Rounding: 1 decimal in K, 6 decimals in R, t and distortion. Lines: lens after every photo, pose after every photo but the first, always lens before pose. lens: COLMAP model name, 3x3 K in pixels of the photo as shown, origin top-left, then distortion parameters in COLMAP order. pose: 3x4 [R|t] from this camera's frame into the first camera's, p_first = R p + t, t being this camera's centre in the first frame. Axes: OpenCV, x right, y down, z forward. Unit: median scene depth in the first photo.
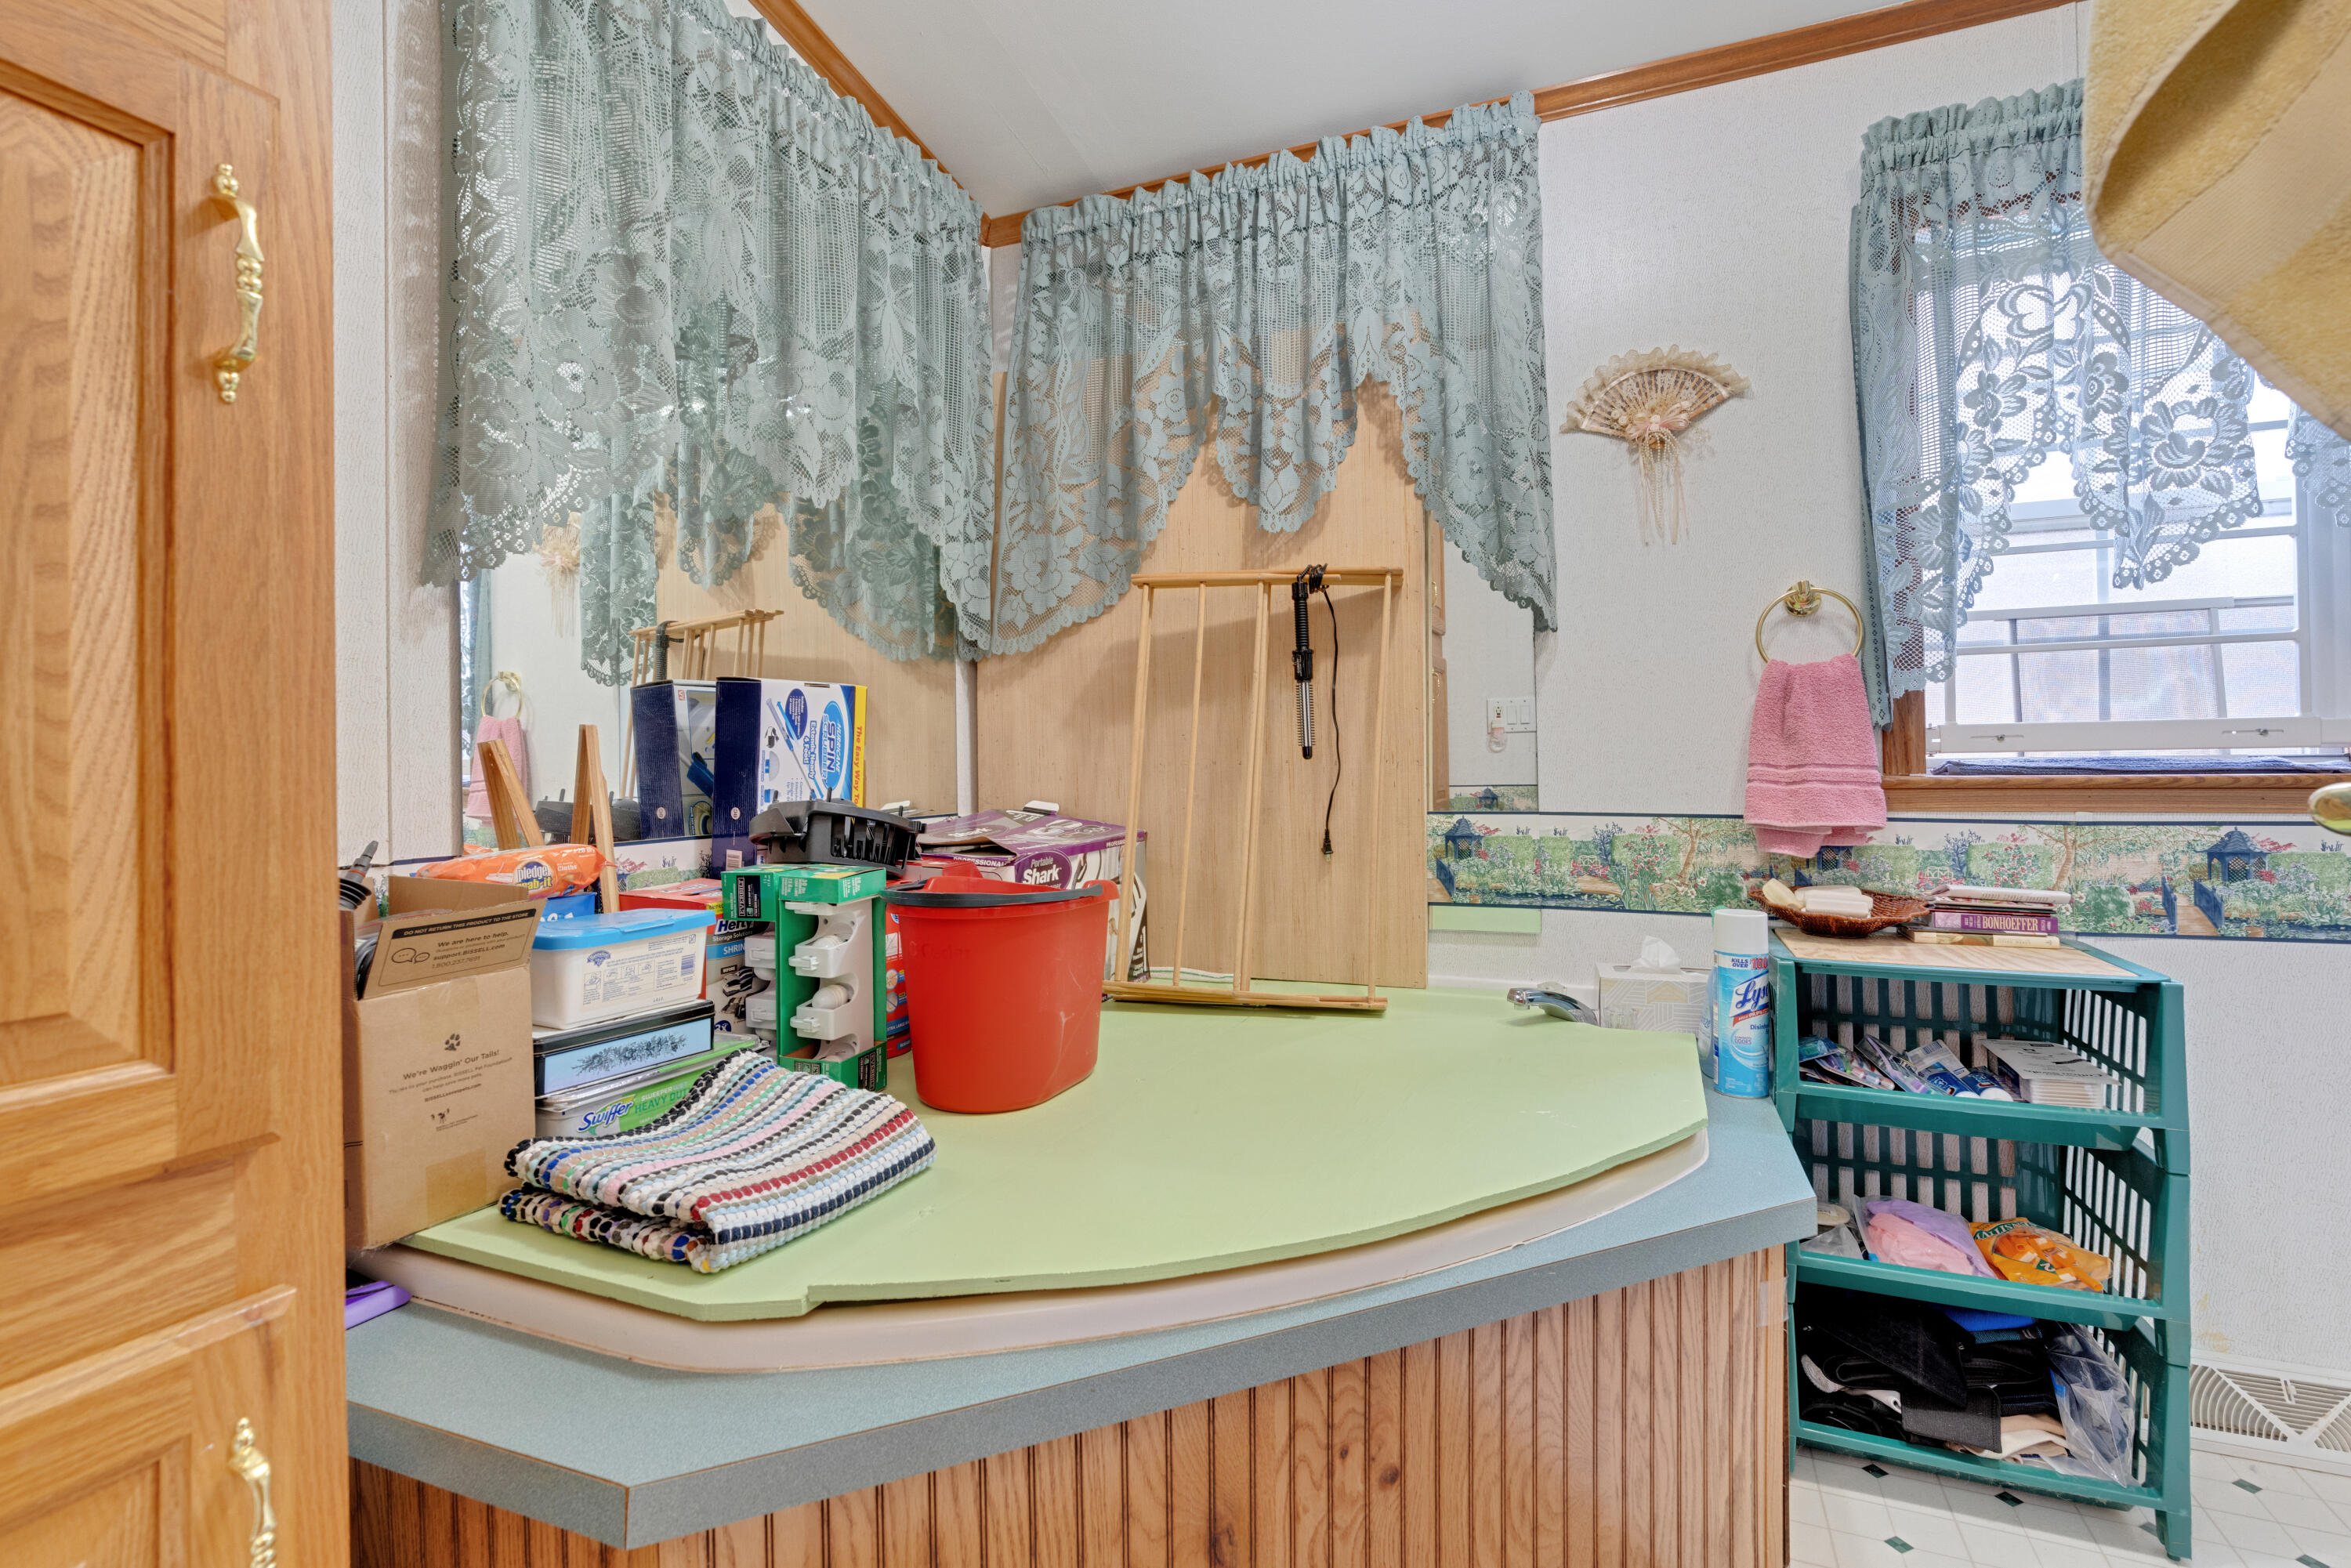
lens RADIAL K [[1110.3, 0, 1175.5], [0, 1110.3, 784.0], [0, 0, 1]] dist [-0.000974, 0.000271]
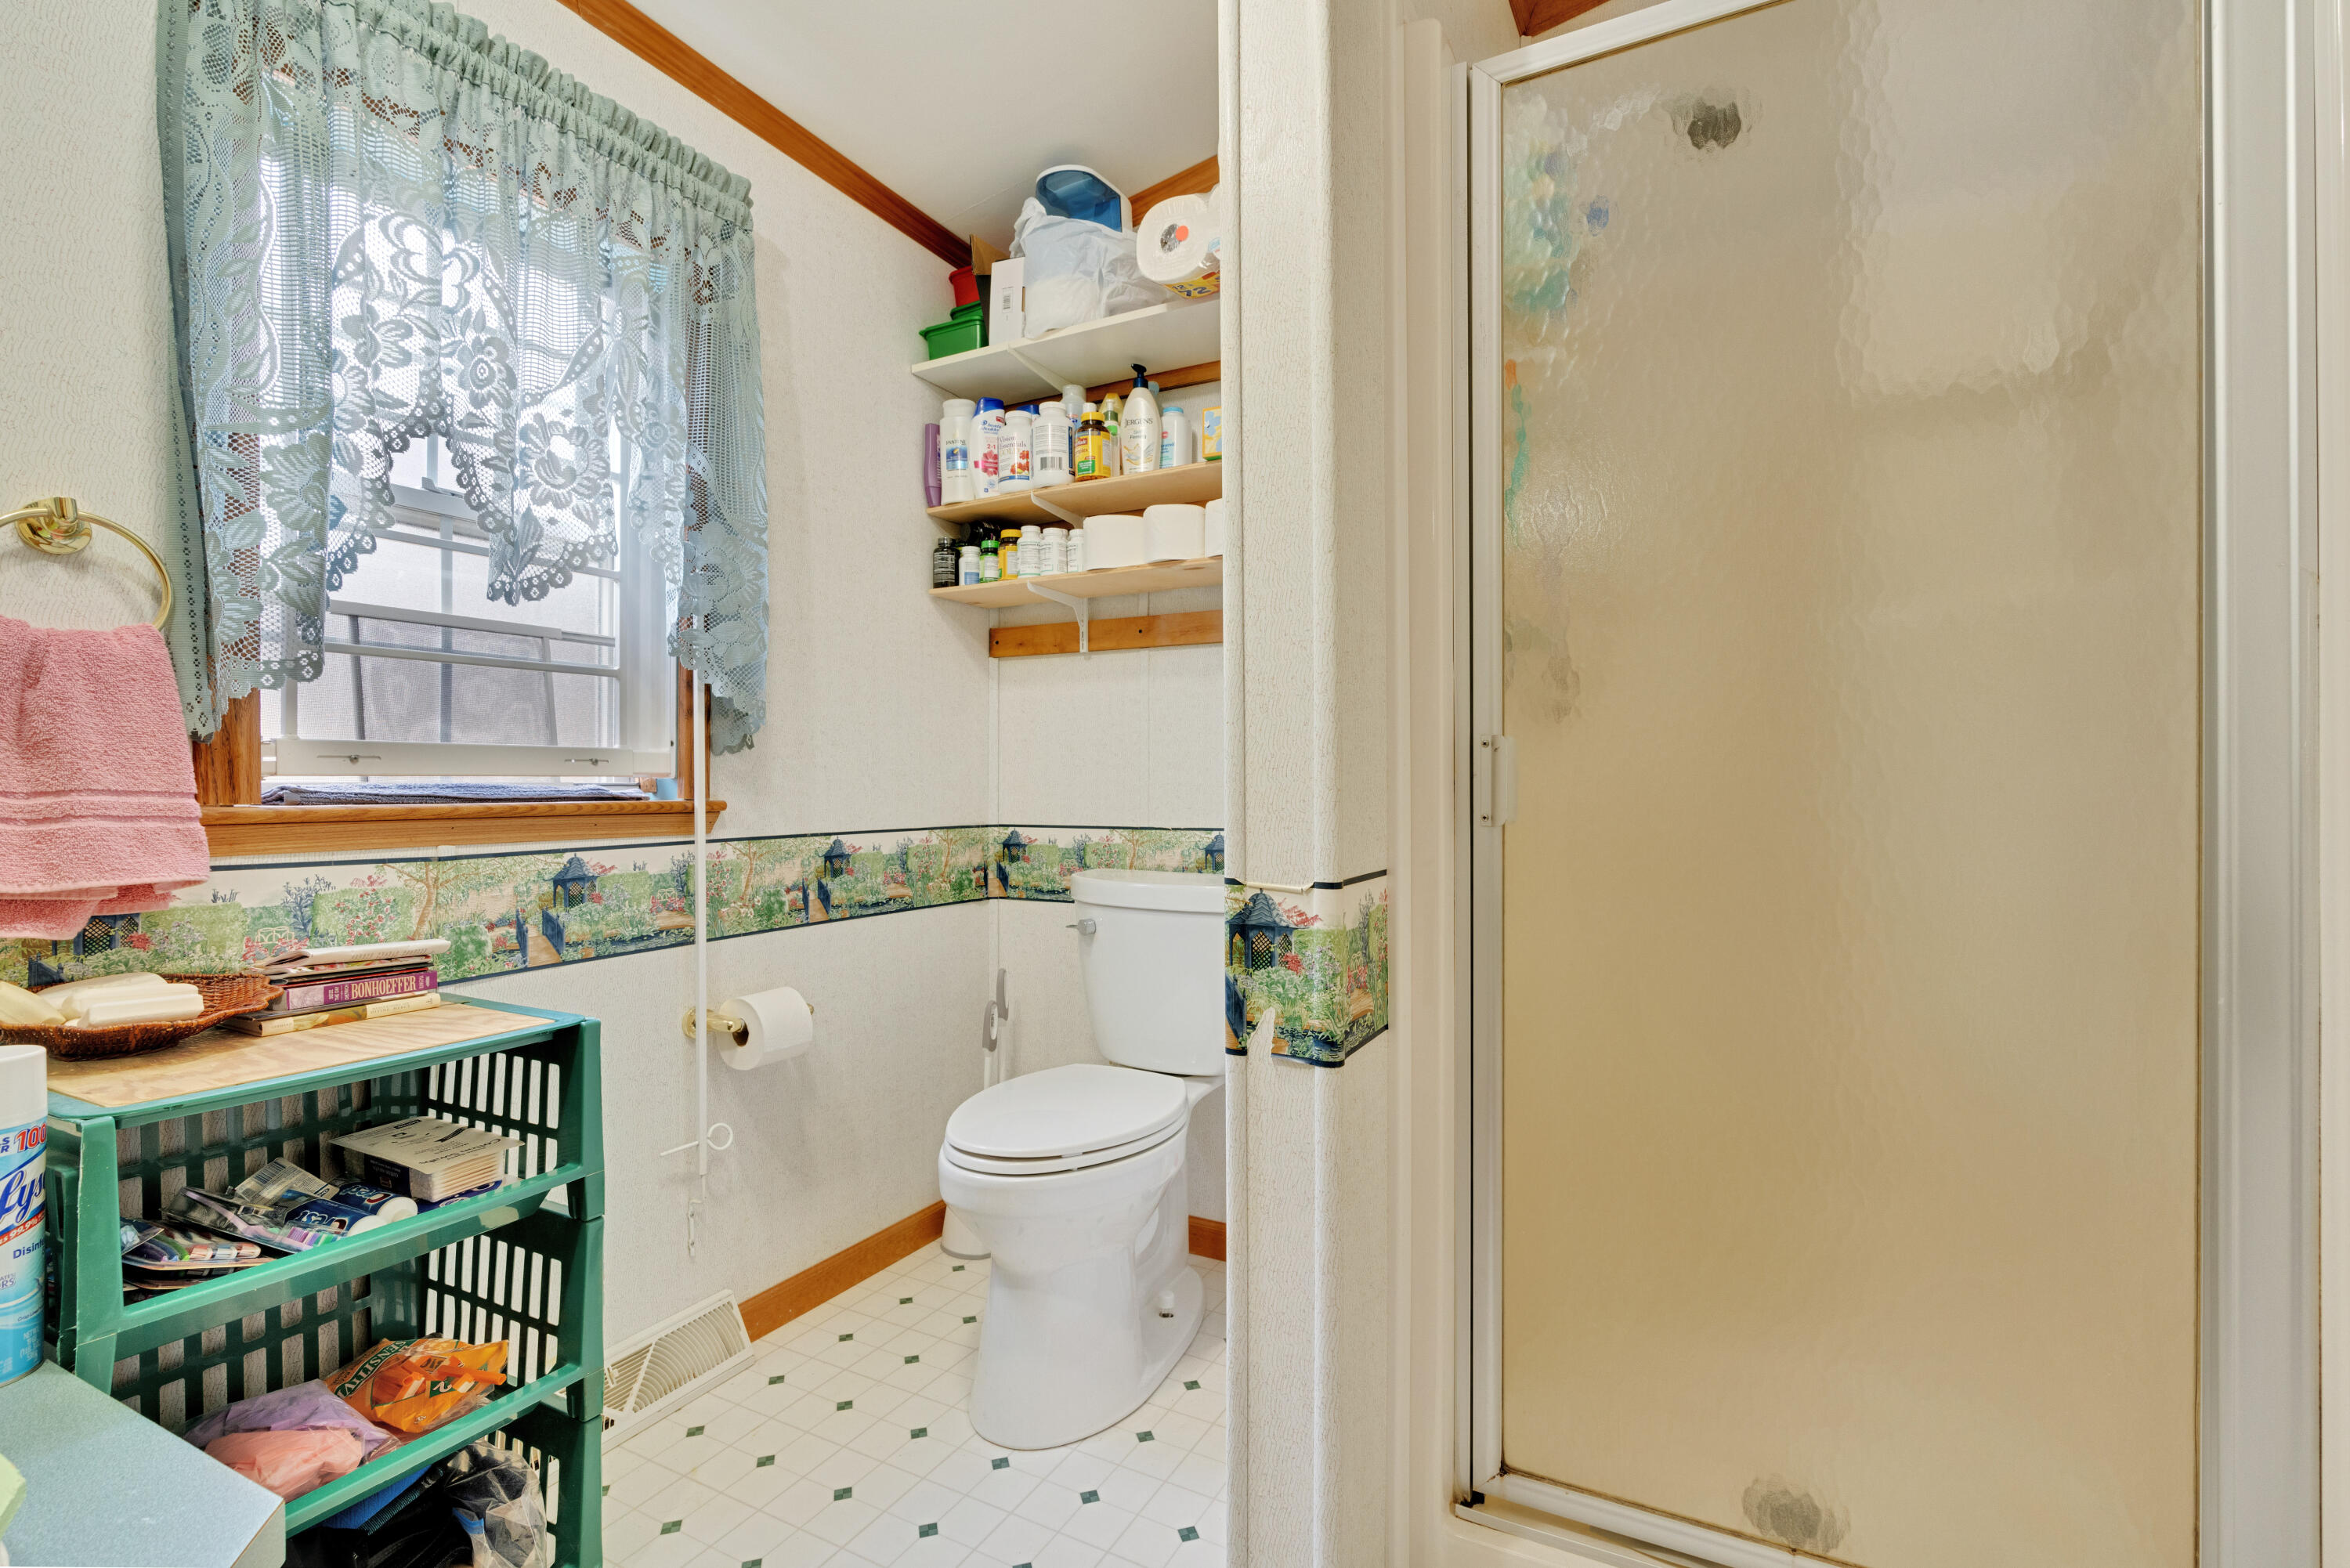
lens RADIAL K [[1049.3, 0, 1175.0], [0, 1049.3, 784.0], [0, 0, 1]] dist [-0.014245, 0.006524]
pose [[0.074610, 0.010237, 0.997160, 0.030072], [0.013438, 0.999846, -0.011270, -0.006603], [-0.997122, 0.014241, 0.074461, 0.352357]]
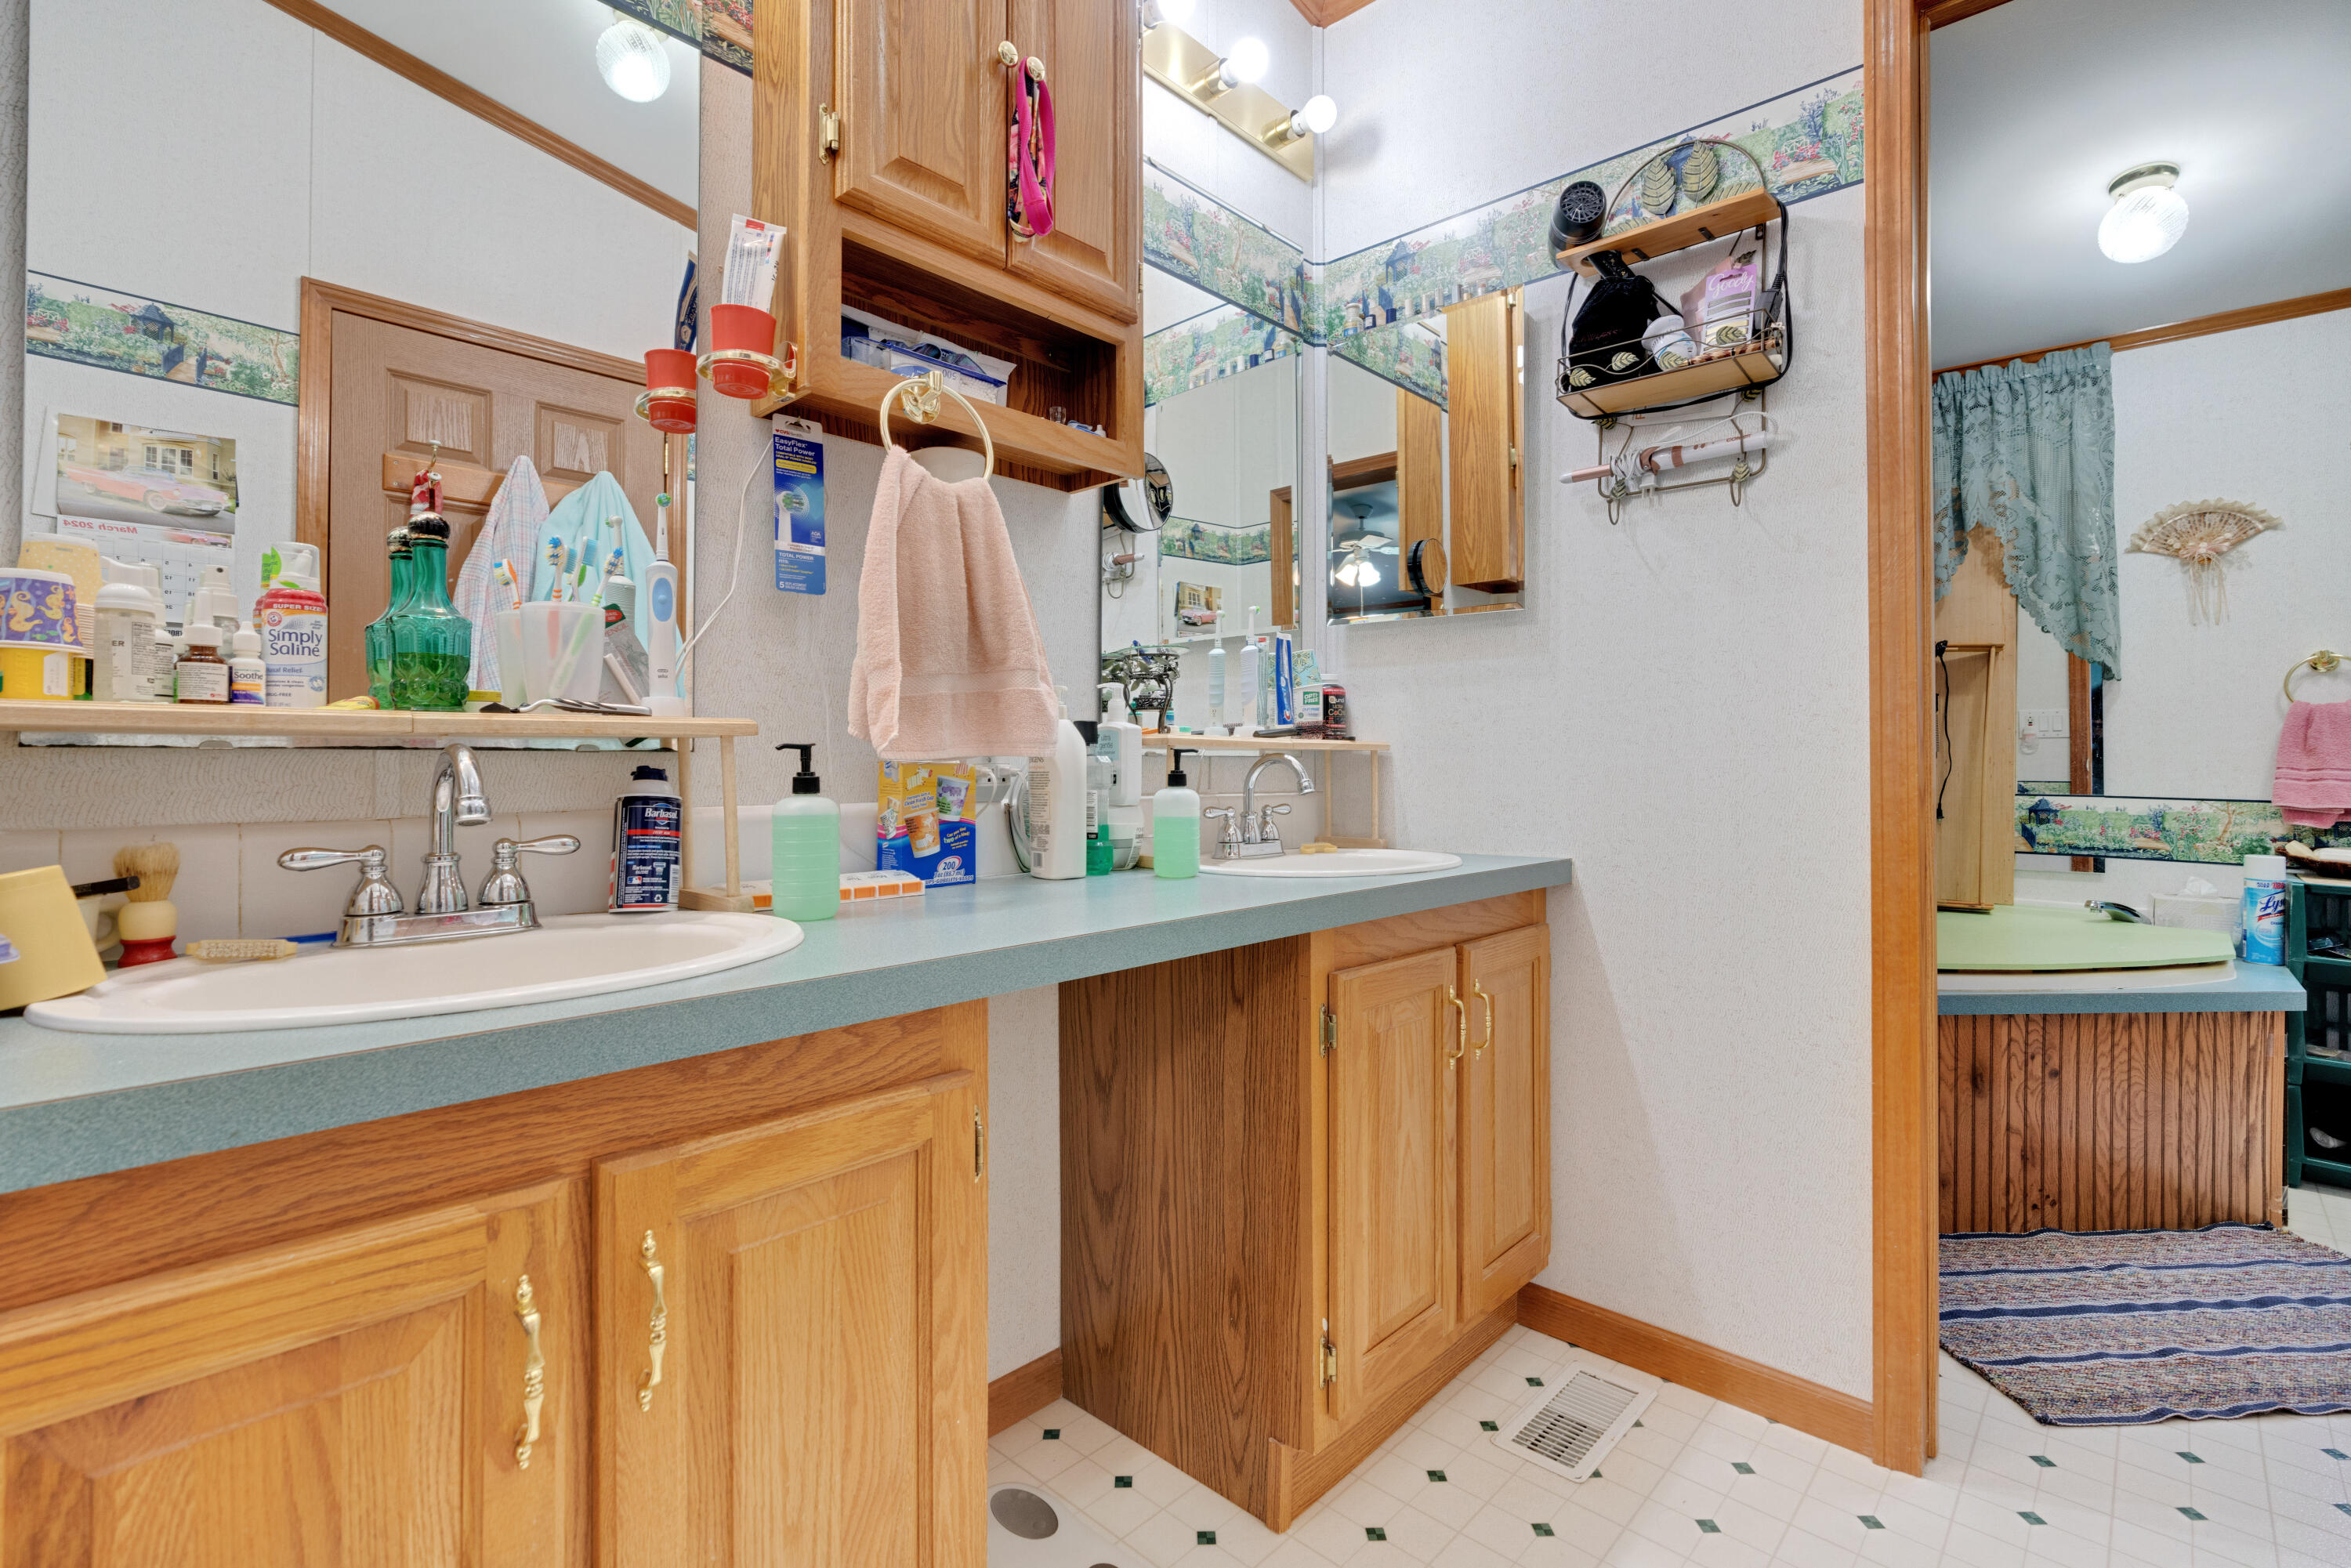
lens RADIAL K [[1081.9, 0, 1181.9], [0, 1081.9, 762.9], [0, 0, 1]] dist [-0.000754, 0.006006]
pose [[0.943446, 0.017232, -0.331079, -0.468640], [-0.020043, 0.999786, -0.005077, 0.015174], [0.330921, 0.011426, 0.943589, -1.039914]]
